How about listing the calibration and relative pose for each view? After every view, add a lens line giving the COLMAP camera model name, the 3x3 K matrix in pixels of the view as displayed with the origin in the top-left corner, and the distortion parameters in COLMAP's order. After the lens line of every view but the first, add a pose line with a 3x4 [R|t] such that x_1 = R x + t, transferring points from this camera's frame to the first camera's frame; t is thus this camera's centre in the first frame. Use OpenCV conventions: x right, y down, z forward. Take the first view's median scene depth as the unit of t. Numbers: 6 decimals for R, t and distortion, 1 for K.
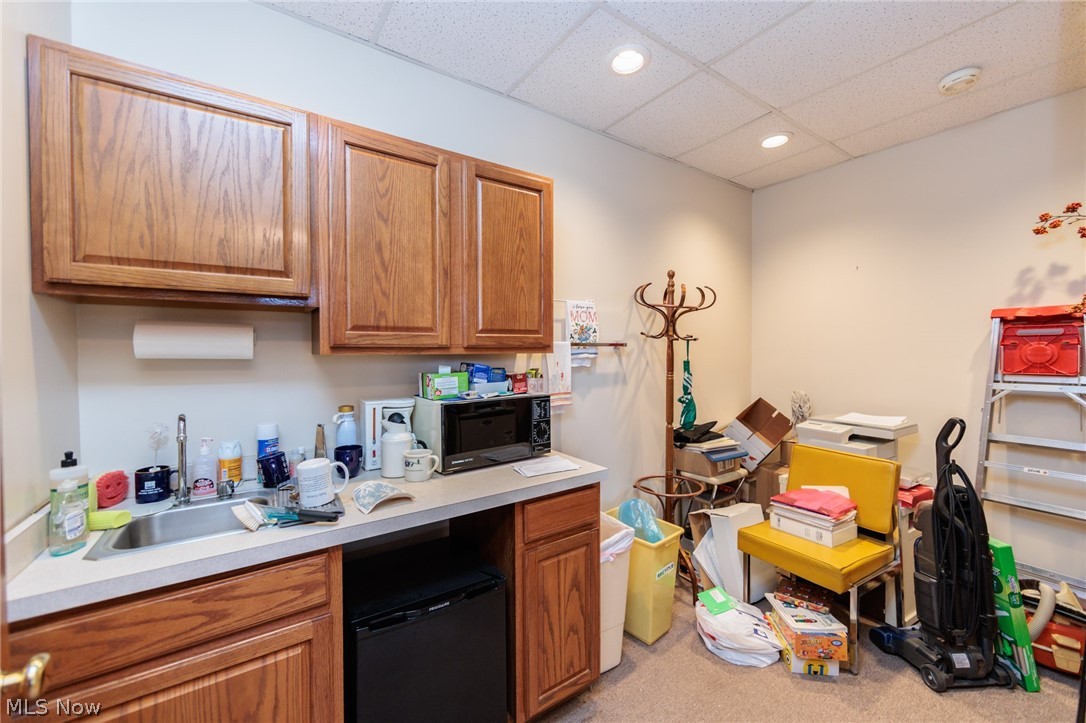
lens RADIAL K [[424.4, 0, 545.1], [0, 424.4, 357.3], [0, 0, 1]] dist [-0.001979, 0.000010]
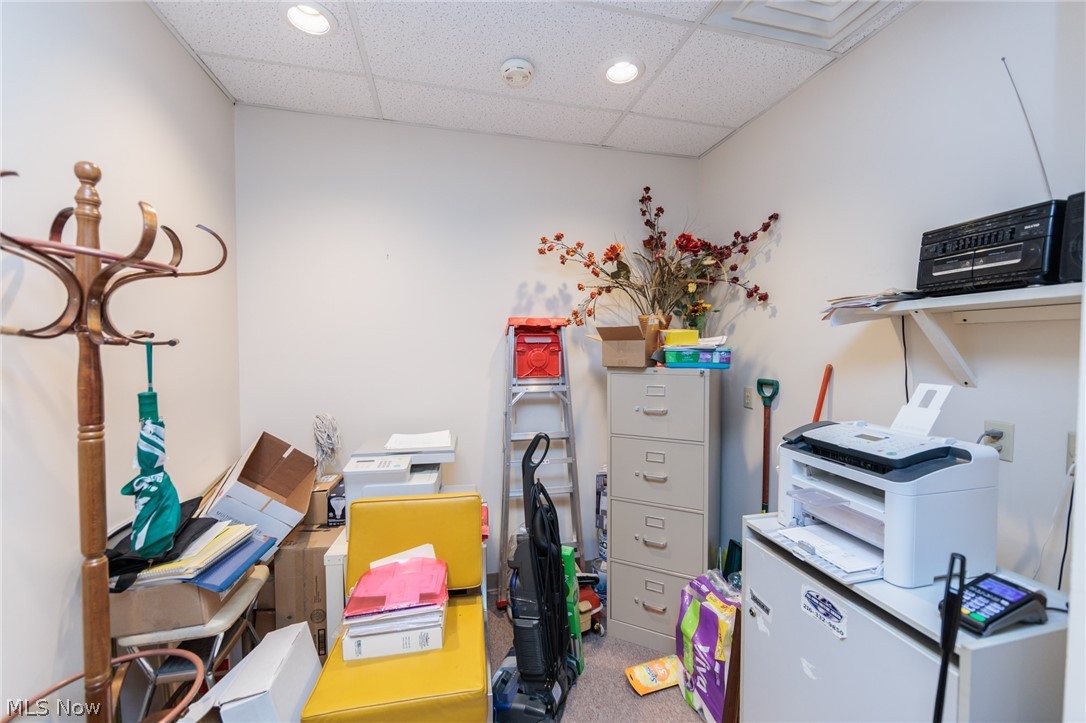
lens RADIAL K [[424.4, 0, 545.1], [0, 424.4, 357.3], [0, 0, 1]] dist [-0.001979, 0.000010]
pose [[0.353684, -0.023794, 0.935062, 0.081327], [0.015272, 0.999690, 0.019662, -0.029648], [-0.935240, 0.007326, 0.353938, 0.482606]]
